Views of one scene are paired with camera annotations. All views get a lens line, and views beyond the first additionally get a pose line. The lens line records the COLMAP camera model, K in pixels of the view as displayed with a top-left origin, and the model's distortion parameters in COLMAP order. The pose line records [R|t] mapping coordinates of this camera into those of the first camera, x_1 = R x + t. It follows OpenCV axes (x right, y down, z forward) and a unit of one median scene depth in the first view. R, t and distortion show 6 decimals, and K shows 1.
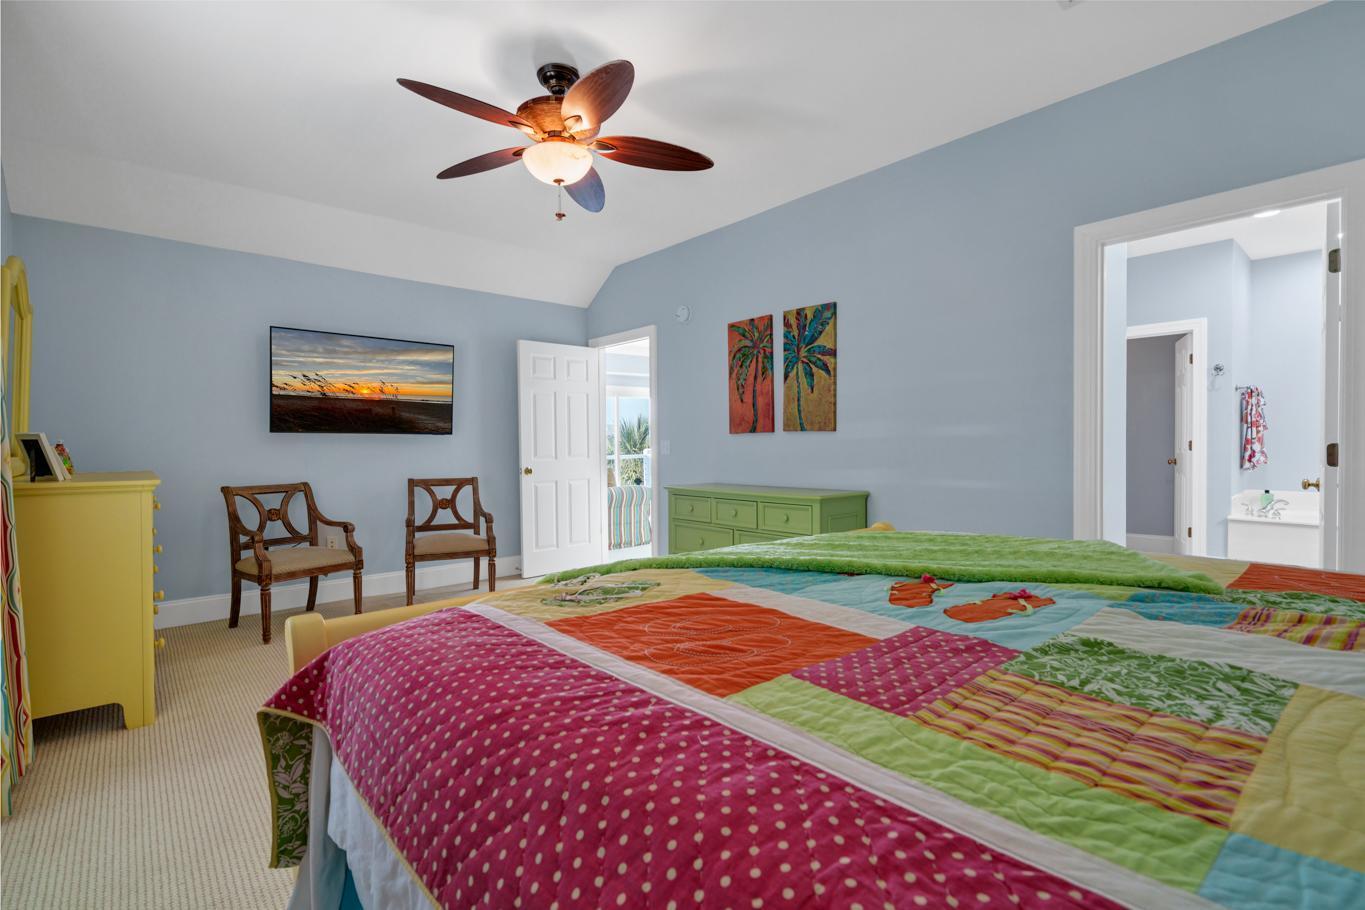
lens RADIAL K [[637.6, 0, 683.6], [0, 637.6, 452.2], [0, 0, 1]] dist [0.010646, -0.000312]
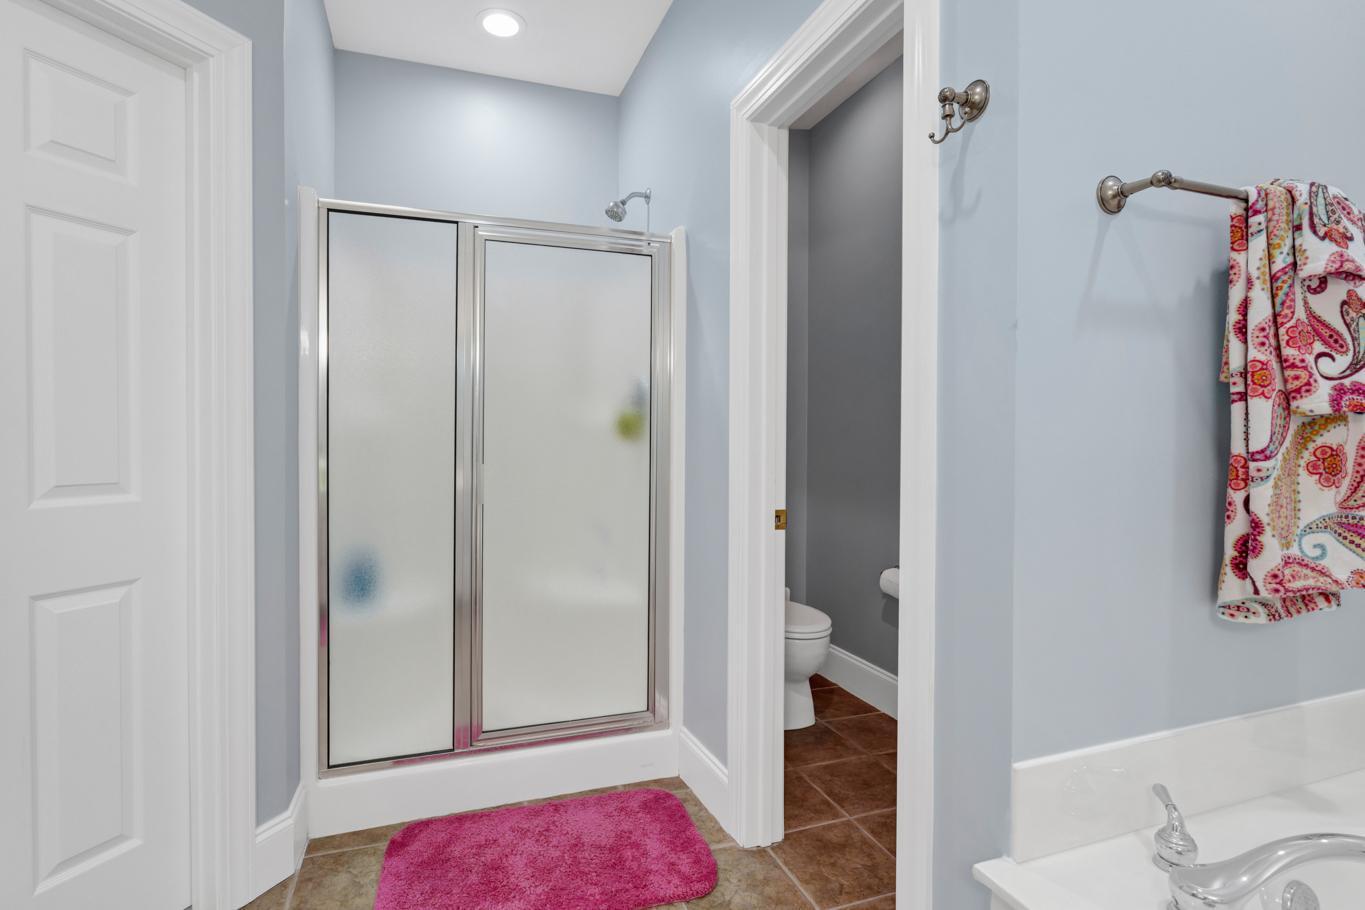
lens RADIAL K [[637.6, 0, 676.3], [0, 637.6, 453.8], [0, 0, 1]] dist [0.010646, -0.000312]
pose [[0.935355, 0.005378, -0.353669, 0.790599], [-0.004039, 0.999982, 0.004526, -0.021879], [0.353687, -0.002805, 0.935360, 0.757256]]
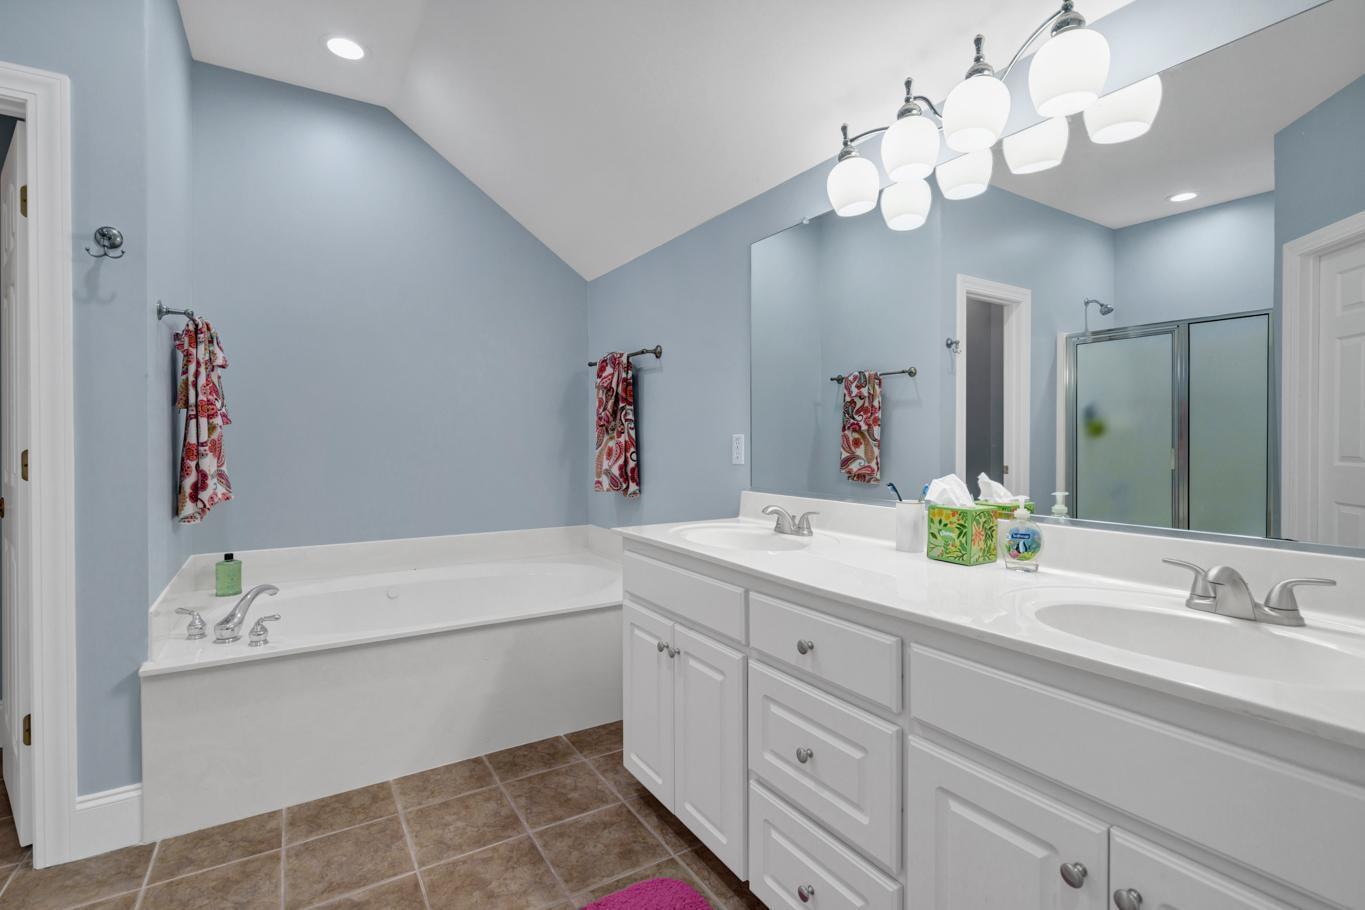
lens RADIAL K [[637.6, 0, 669.5], [0, 637.6, 450.7], [0, 0, 1]] dist [0.010646, -0.000312]
pose [[0.193864, -0.009966, 0.980978, 0.536050], [0.003423, 0.999949, 0.009482, -0.019846], [-0.981022, 0.001520, 0.193888, 0.620650]]
